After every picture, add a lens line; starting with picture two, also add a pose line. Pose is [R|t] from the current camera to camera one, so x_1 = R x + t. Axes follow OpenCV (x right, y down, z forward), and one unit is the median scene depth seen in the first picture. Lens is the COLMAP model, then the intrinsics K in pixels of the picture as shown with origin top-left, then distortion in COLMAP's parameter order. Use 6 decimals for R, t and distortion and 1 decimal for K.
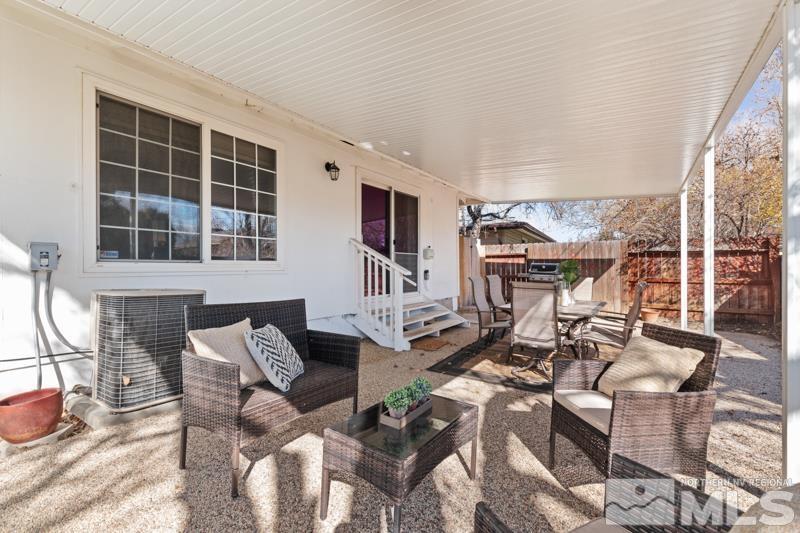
lens RADIAL K [[355.0, 0, 398.6], [0, 355.0, 265.9], [0, 0, 1]] dist [0.002931, 0.000075]
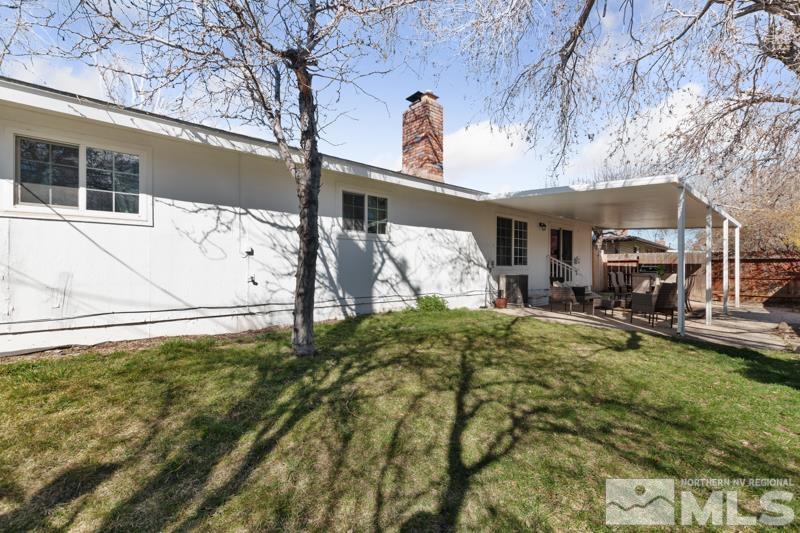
lens RADIAL K [[355.0, 0, 403.0], [0, 355.0, 268.9], [0, 0, 1]] dist [0.002931, 0.000075]
pose [[0.969310, 0.006390, -0.245759, -0.274469], [-0.007030, 0.999974, -0.001727, 0.015892], [0.245742, 0.003401, 0.969329, -0.824249]]
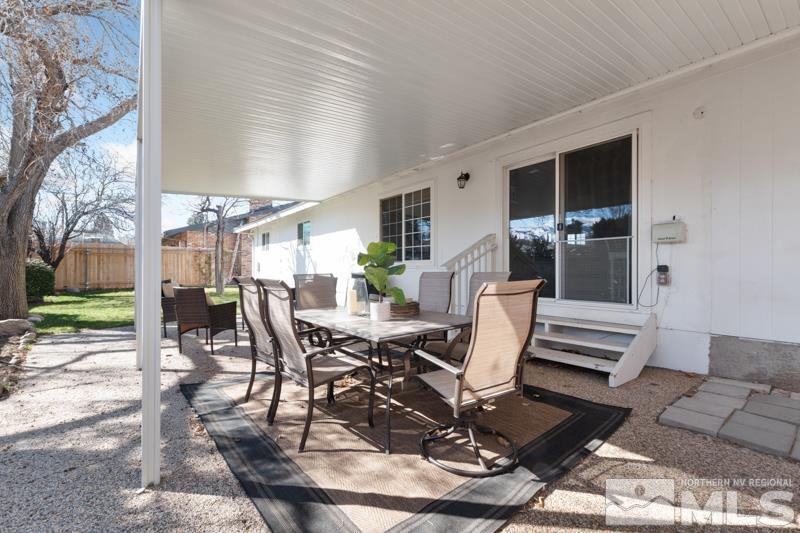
lens RADIAL K [[355.0, 0, 398.8], [0, 355.0, 267.3], [0, 0, 1]] dist [0.002931, 0.000075]
pose [[-0.332033, 0.009151, -0.943223, 0.238566], [0.011887, 0.999914, 0.005517, 0.002131], [0.943193, -0.009380, -0.332114, 0.286275]]
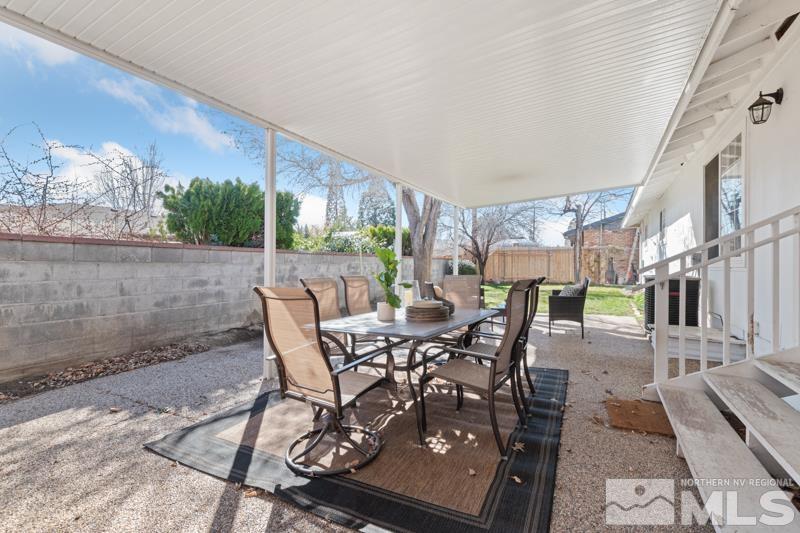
lens RADIAL K [[355.0, 0, 399.1], [0, 355.0, 267.4], [0, 0, 1]] dist [0.002931, 0.000075]
pose [[-0.997420, 0.006401, -0.071497, 0.118678], [0.006358, 0.999979, 0.000831, 0.001552], [0.071501, 0.000374, -0.997440, 0.380281]]
